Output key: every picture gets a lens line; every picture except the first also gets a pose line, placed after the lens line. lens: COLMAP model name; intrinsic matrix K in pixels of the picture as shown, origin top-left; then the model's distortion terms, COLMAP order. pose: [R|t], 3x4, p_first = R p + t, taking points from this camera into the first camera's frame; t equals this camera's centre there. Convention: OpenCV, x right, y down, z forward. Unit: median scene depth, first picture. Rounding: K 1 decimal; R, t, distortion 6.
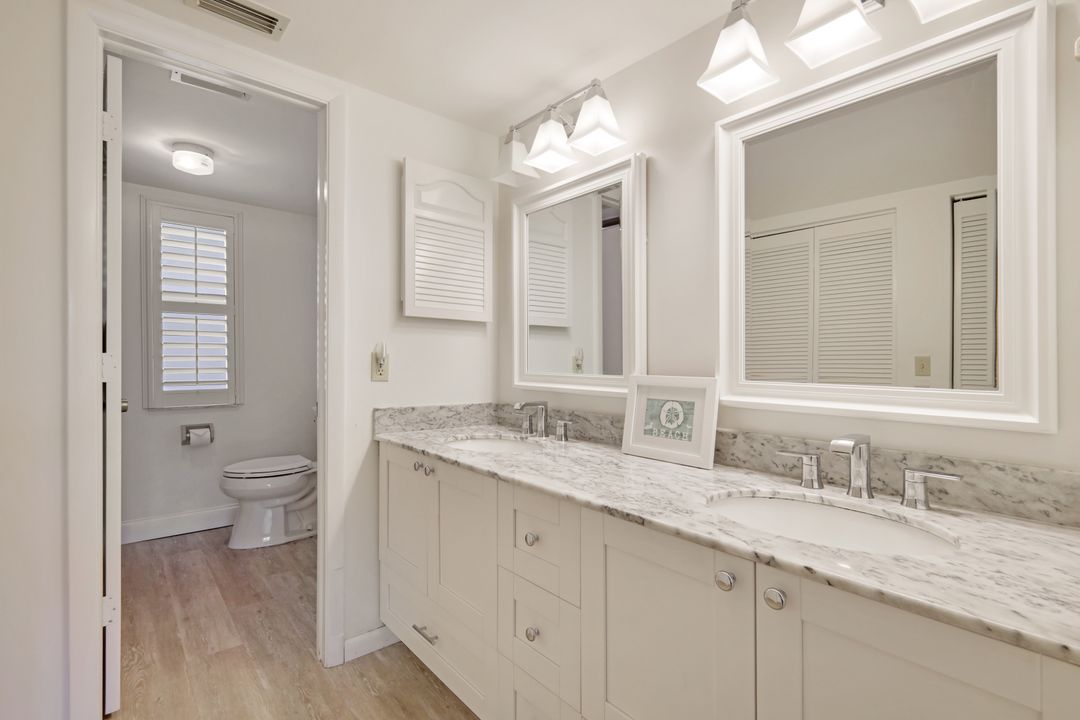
lens RADIAL K [[486.6, 0, 539.7], [0, 486.6, 363.6], [0, 0, 1]] dist [0.001065, -0.000170]
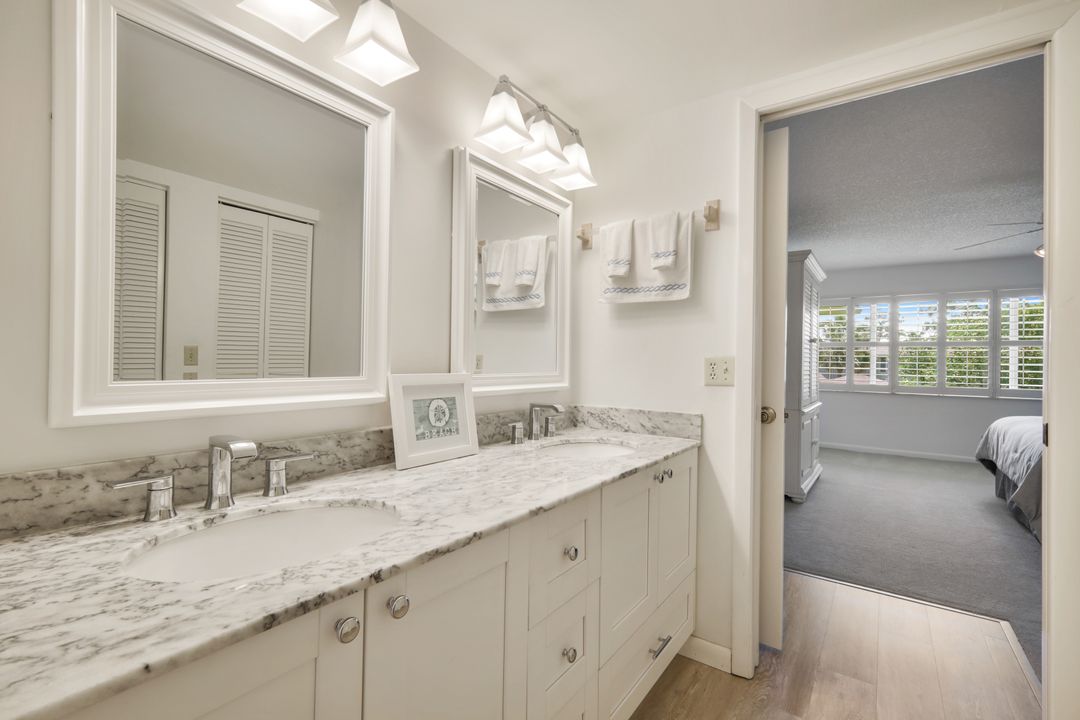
lens RADIAL K [[486.6, 0, 545.4], [0, 486.6, 352.4], [0, 0, 1]] dist [0.001065, -0.000170]
pose [[-0.248878, 0.007133, 0.968509, -0.723213], [-0.010503, 0.999894, -0.010063, -0.008765], [-0.968478, -0.012677, -0.248777, 1.025490]]
